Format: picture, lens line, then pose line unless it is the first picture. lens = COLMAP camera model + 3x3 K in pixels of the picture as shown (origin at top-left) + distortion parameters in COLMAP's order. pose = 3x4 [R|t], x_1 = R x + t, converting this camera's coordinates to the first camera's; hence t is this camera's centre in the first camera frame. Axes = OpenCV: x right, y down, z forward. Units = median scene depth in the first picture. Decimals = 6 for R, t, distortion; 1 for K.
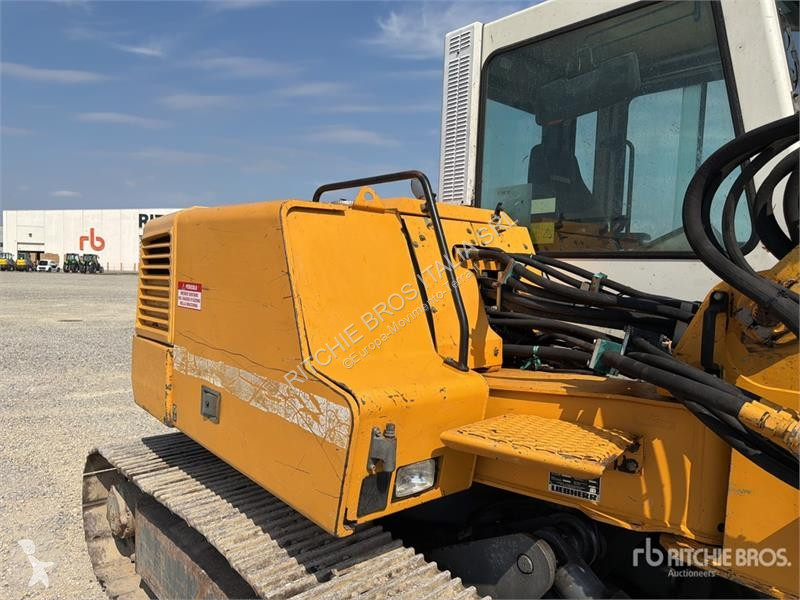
lens RADIAL K [[564.1, 0, 401.4], [0, 564.1, 301.0], [0, 0, 1]] dist [0.042518, -0.059893]
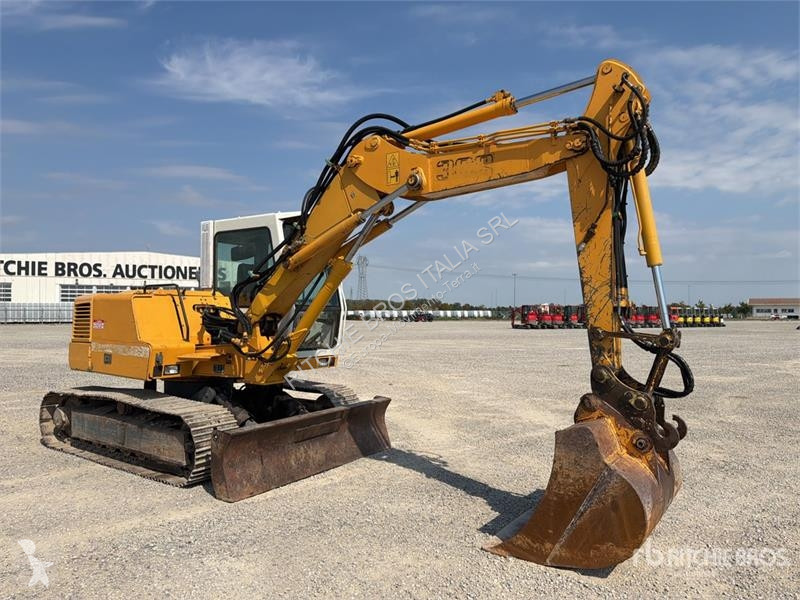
lens RADIAL K [[564.1, 0, 399.5], [0, 564.1, 299.1], [0, 0, 1]] dist [0.042518, -0.059893]
pose [[0.975740, -0.023793, 0.217634, 0.488592], [0.039573, 0.996870, -0.068439, 0.118549], [-0.215324, 0.075391, 0.973628, -2.117340]]
